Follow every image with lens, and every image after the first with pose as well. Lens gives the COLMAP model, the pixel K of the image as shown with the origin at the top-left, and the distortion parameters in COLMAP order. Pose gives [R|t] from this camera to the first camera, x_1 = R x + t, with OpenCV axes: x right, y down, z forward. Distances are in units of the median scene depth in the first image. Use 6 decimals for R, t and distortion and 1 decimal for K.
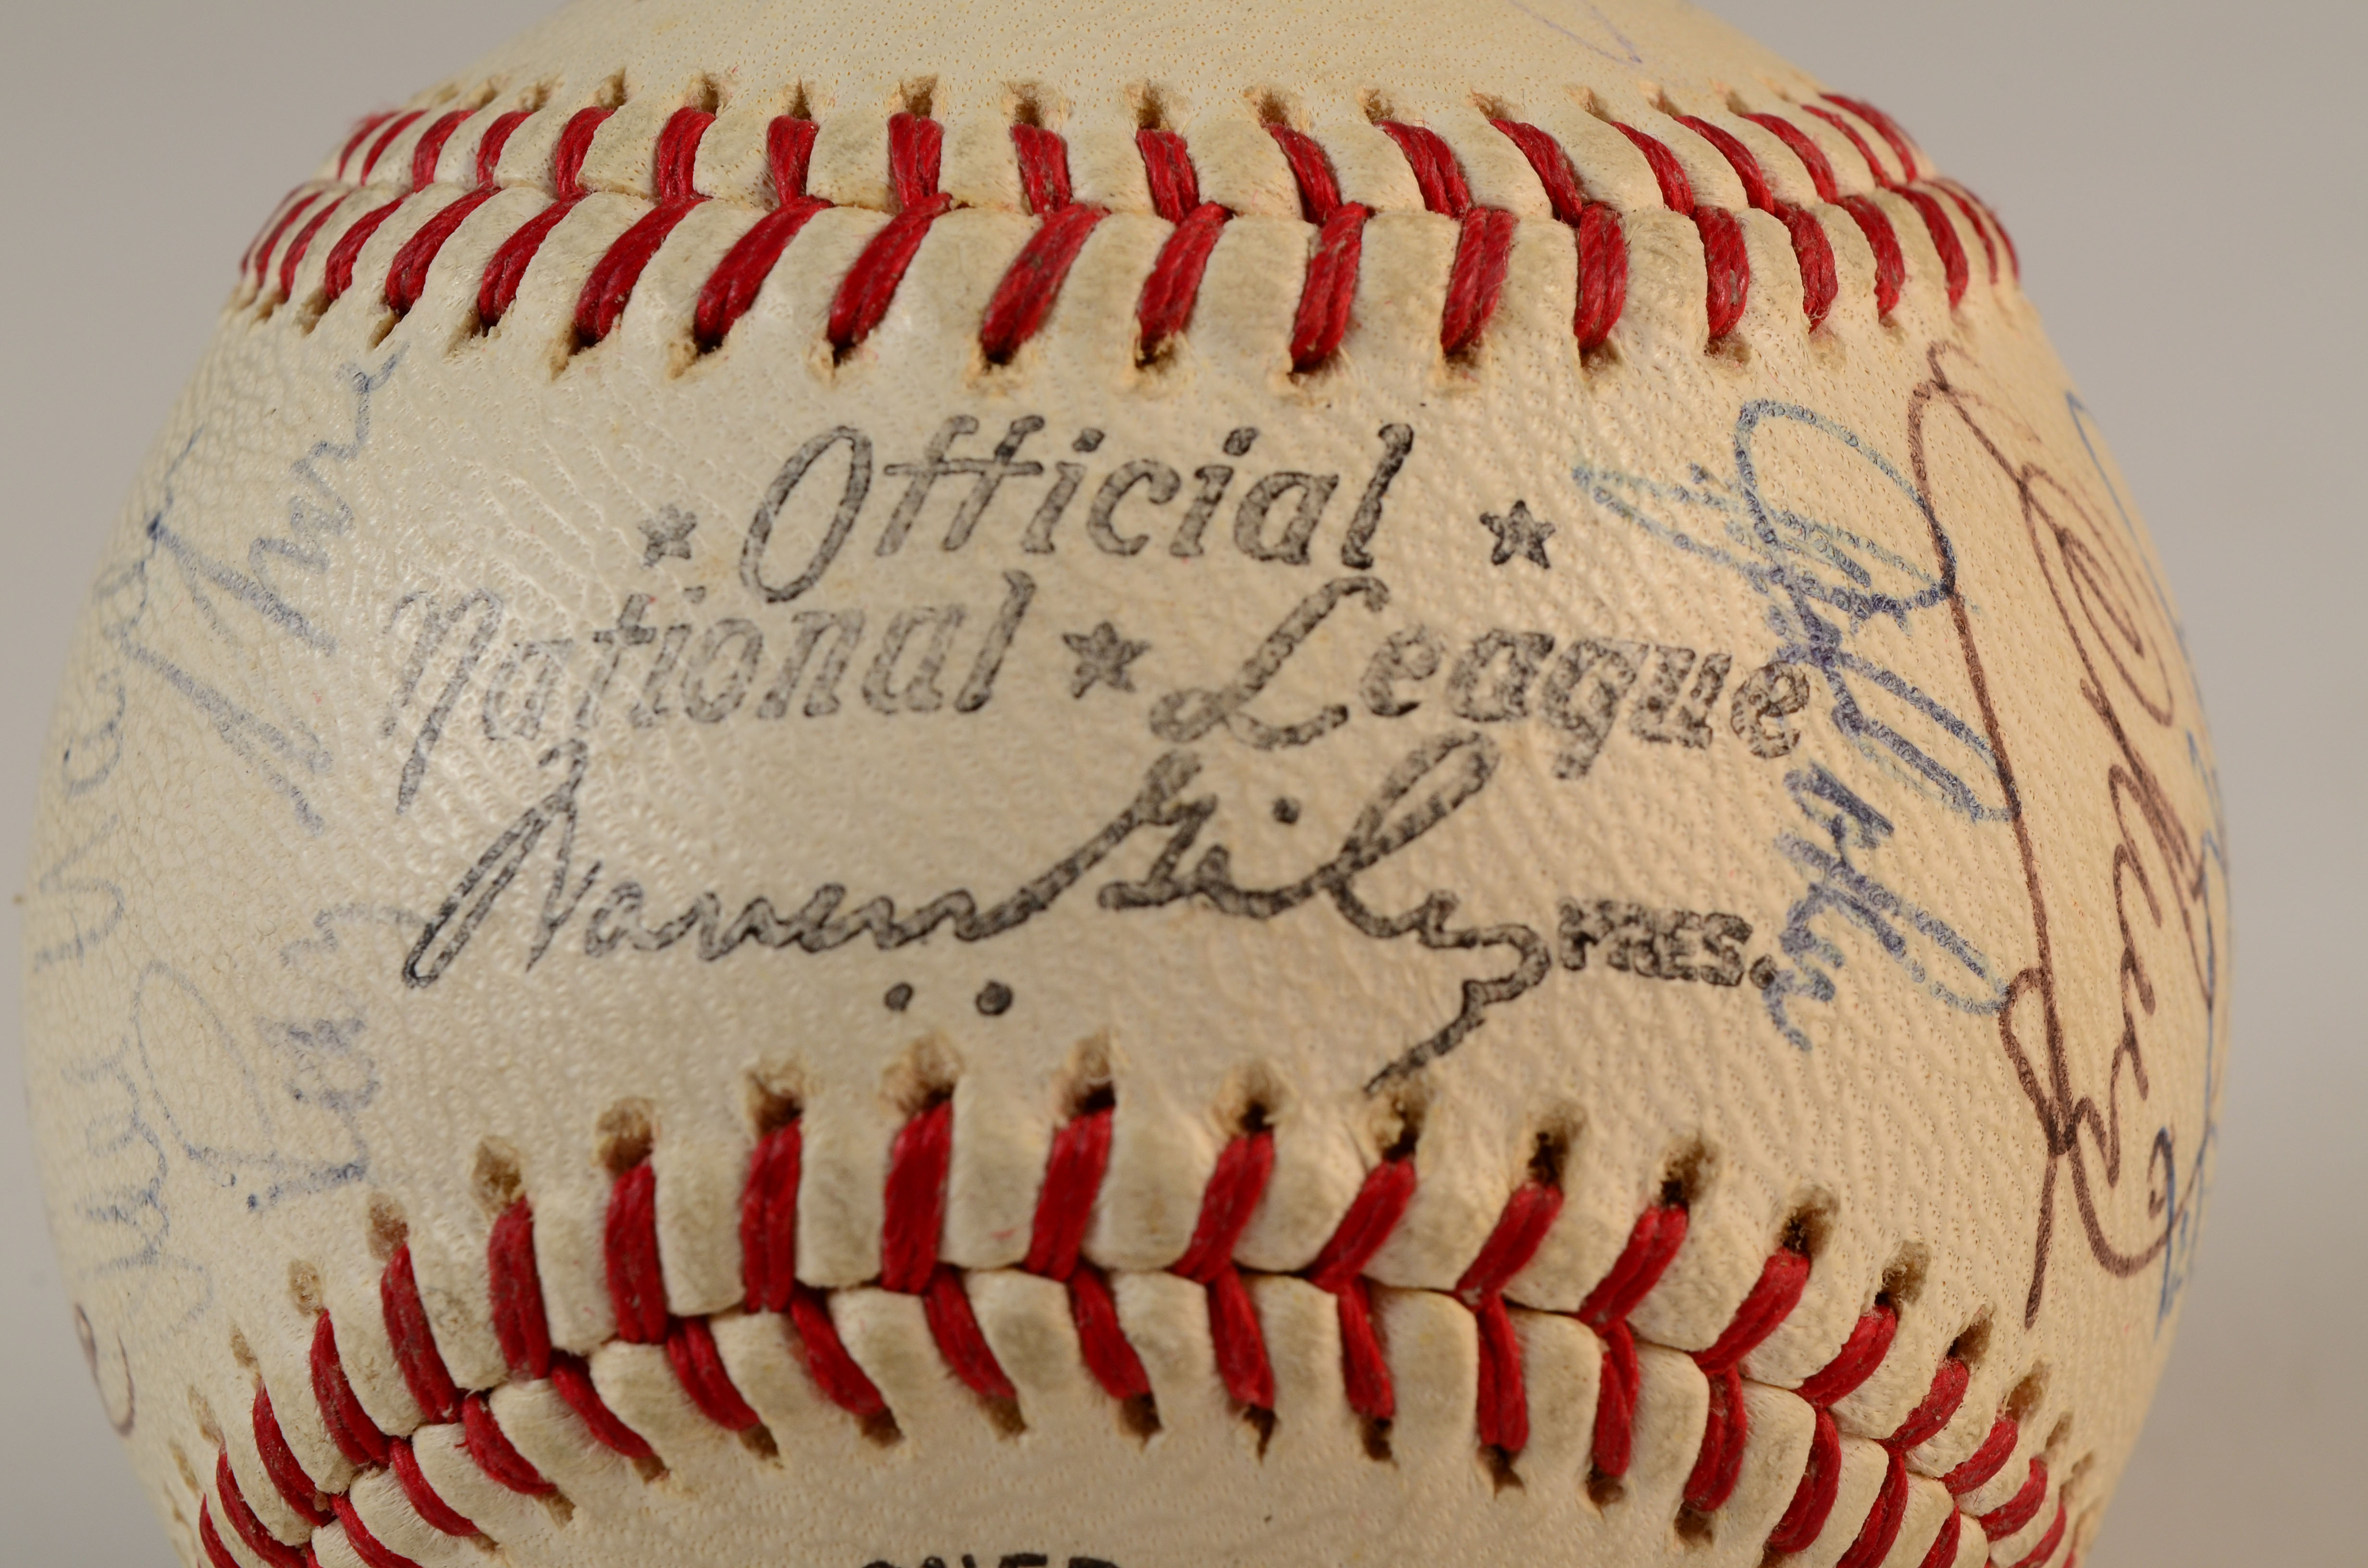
lens RADIAL K [[5336.8, 0, 1184.0], [0, 5336.8, 784.0], [0, 0, 1]] dist [0.007810, 0.199844]
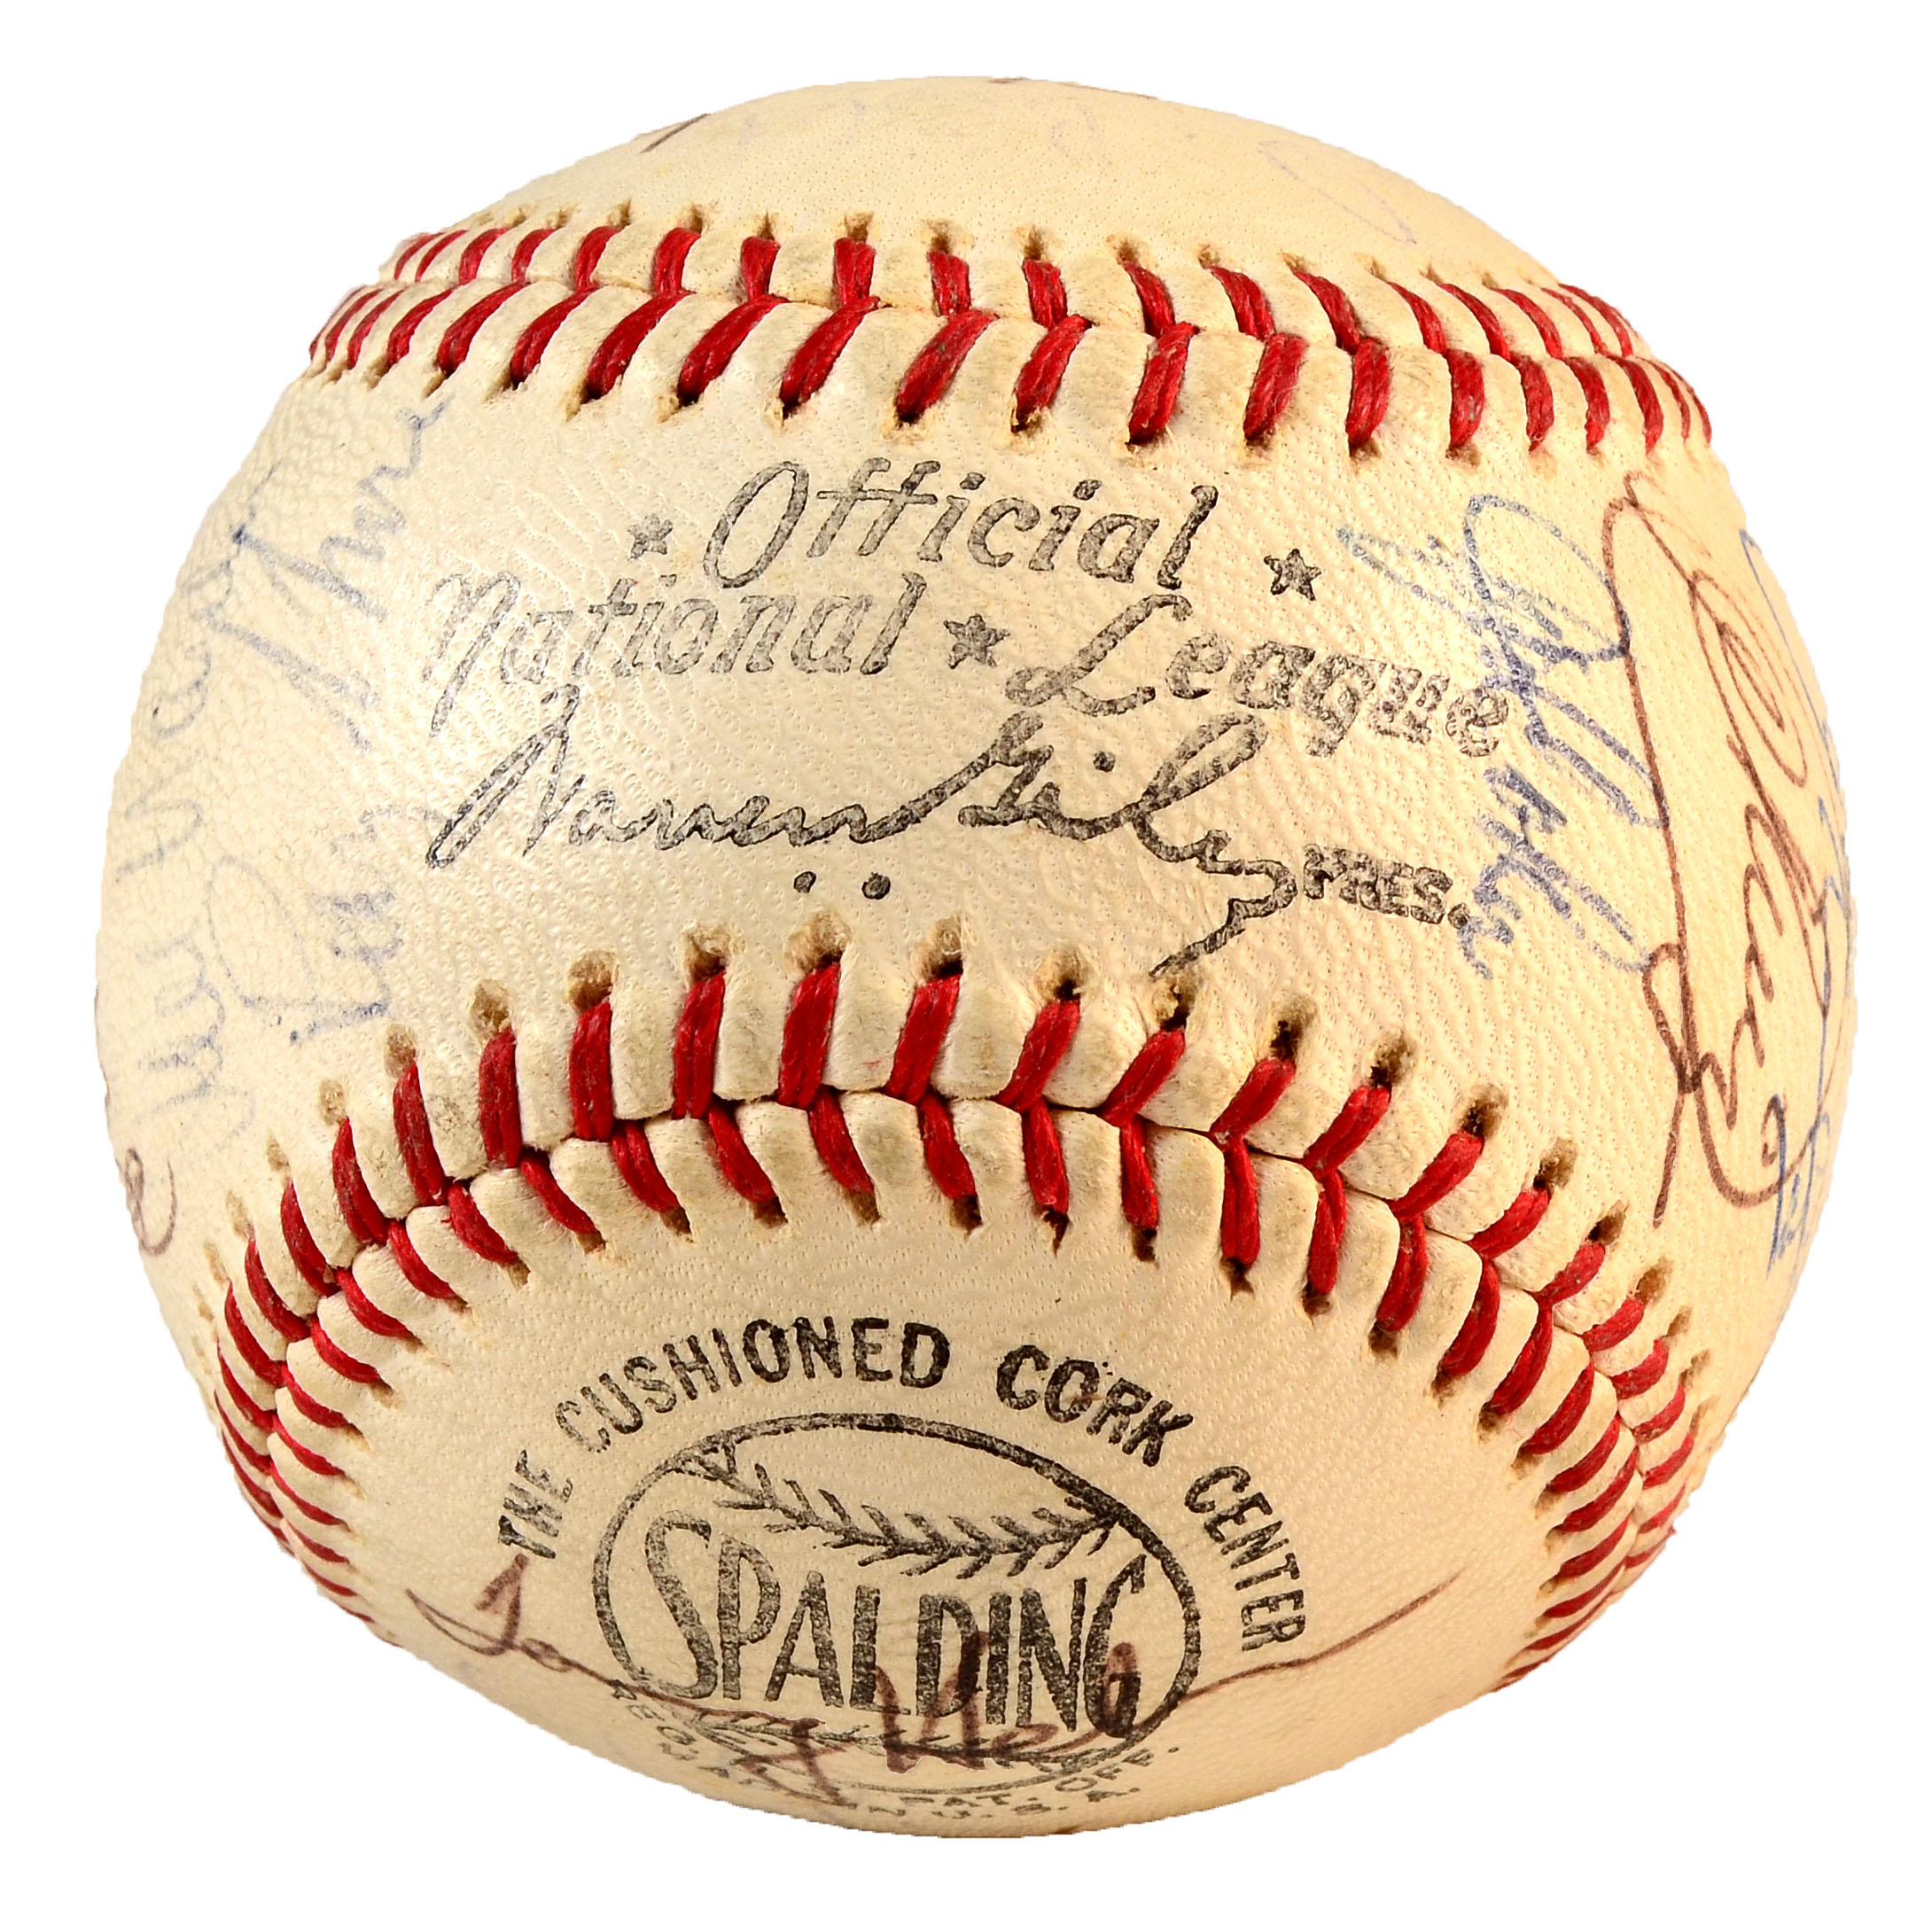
lens RADIAL K [[6096.2, 0, 966.0], [0, 6096.2, 966.0], [0, 0, 1]] dist [-0.093332, -0.122303]
pose [[0.998041, 0.061391, -0.012094, 0.006068], [-0.061962, 0.996590, -0.054481, 0.135344], [0.008708, 0.055123, 0.998442, -0.494286]]
